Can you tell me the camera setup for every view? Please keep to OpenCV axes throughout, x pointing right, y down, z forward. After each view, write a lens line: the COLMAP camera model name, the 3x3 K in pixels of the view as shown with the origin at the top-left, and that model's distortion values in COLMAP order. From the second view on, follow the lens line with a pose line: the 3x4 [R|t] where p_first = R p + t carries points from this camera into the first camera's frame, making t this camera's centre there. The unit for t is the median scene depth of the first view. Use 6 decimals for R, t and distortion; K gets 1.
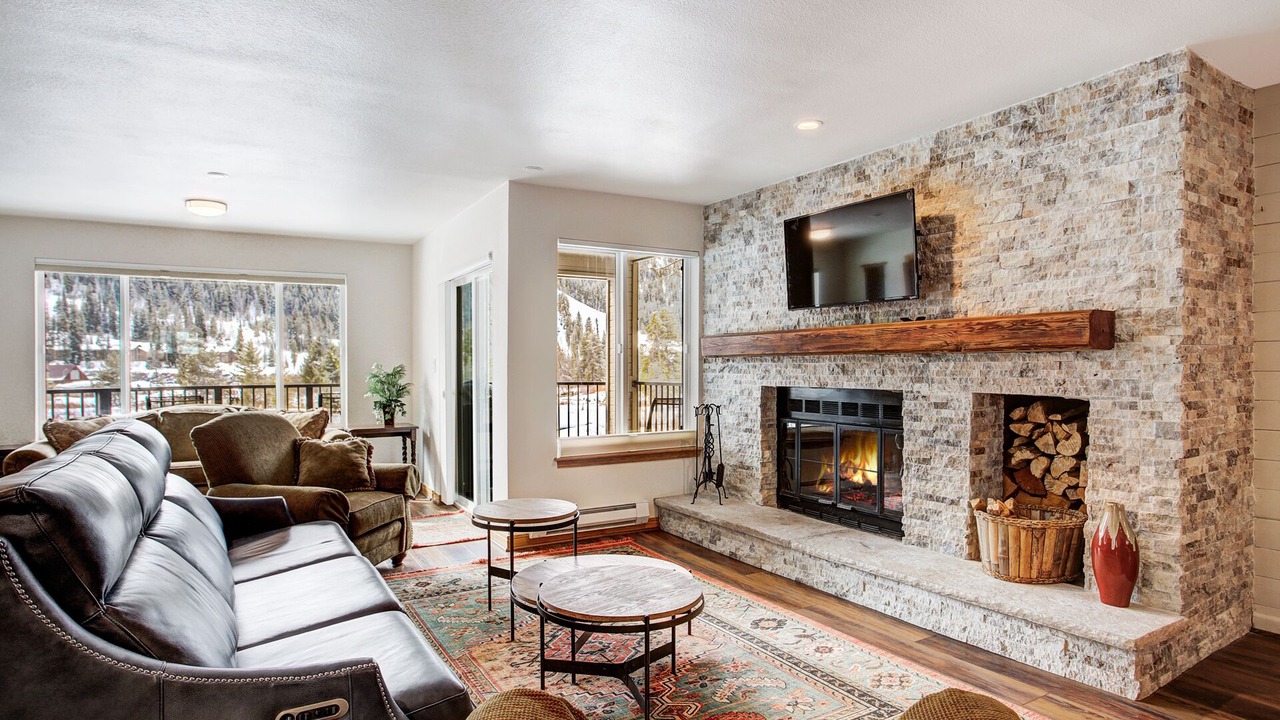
lens RADIAL K [[708.6, 0, 643.2], [0, 708.6, 379.4], [0, 0, 1]] dist [-0.024129, 0.000971]
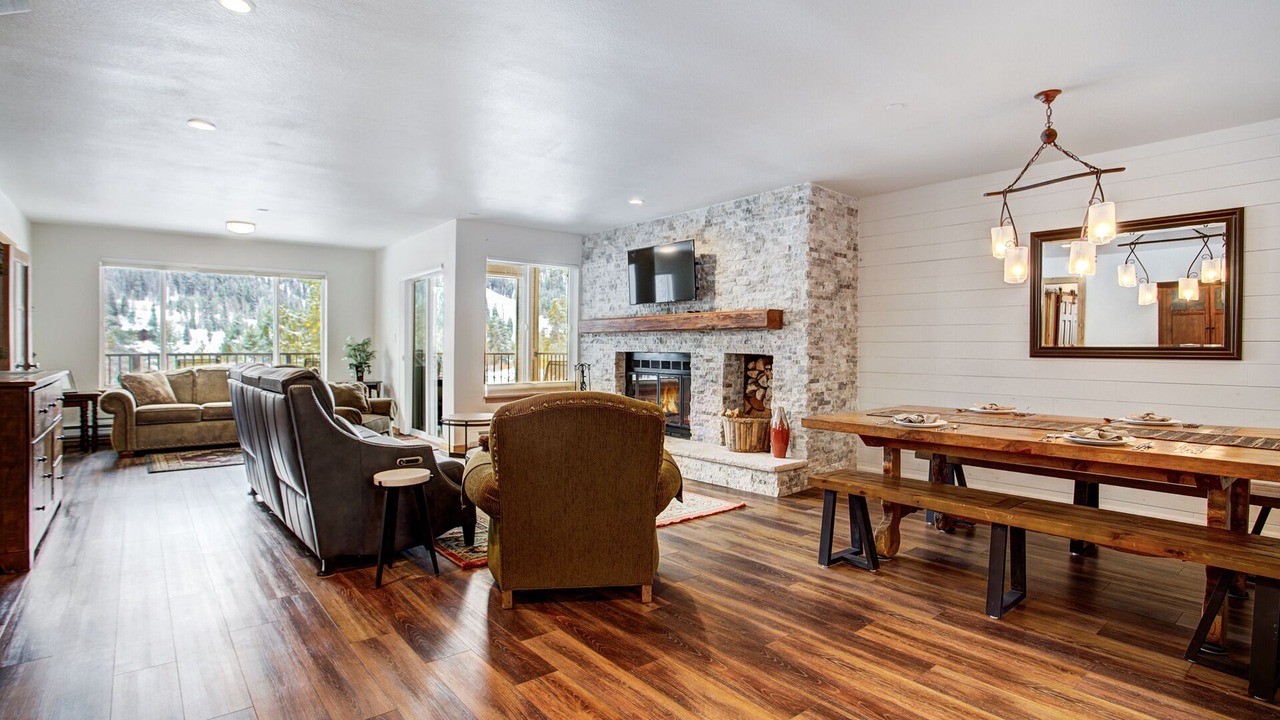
lens RADIAL K [[637.6, 0, 640.0], [0, 637.6, 360.0], [0, 0, 1]] dist [-0.094101, 0.050718]
pose [[0.988892, 0.006816, 0.148479, 0.010306], [-0.006834, 0.999977, -0.000391, 0.038225], [-0.148479, -0.000628, 0.988915, -0.578762]]
